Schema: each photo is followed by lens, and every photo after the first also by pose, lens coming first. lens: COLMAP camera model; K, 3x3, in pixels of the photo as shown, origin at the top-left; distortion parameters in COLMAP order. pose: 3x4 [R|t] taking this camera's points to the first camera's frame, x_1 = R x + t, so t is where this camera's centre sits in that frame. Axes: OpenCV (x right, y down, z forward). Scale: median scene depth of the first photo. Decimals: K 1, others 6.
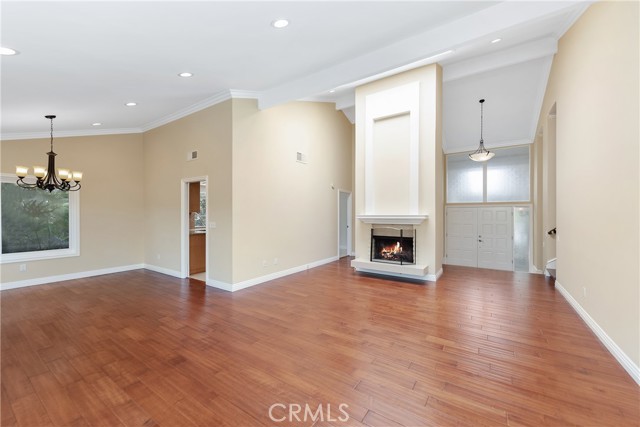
lens RADIAL K [[253.1, 0, 322.2], [0, 253.1, 214.4], [0, 0, 1]] dist [0.002169, 0.000439]
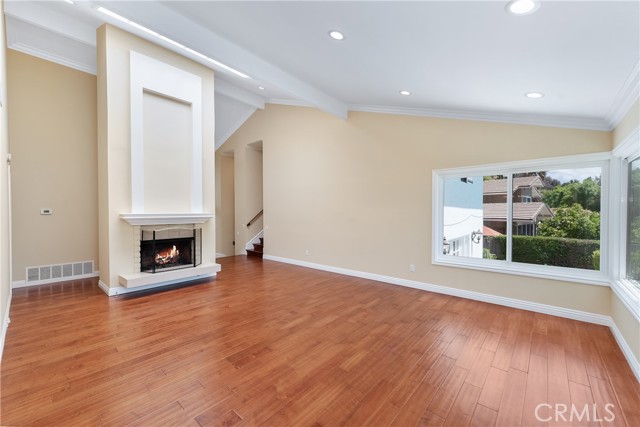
lens RADIAL K [[253.1, 0, 321.6], [0, 253.1, 216.0], [0, 0, 1]] dist [0.002169, 0.000439]
pose [[0.118009, -0.004491, 0.993002, -0.527896], [-0.002021, 0.999987, 0.004762, 0.005483], [-0.993010, -0.002569, 0.117999, 0.398658]]
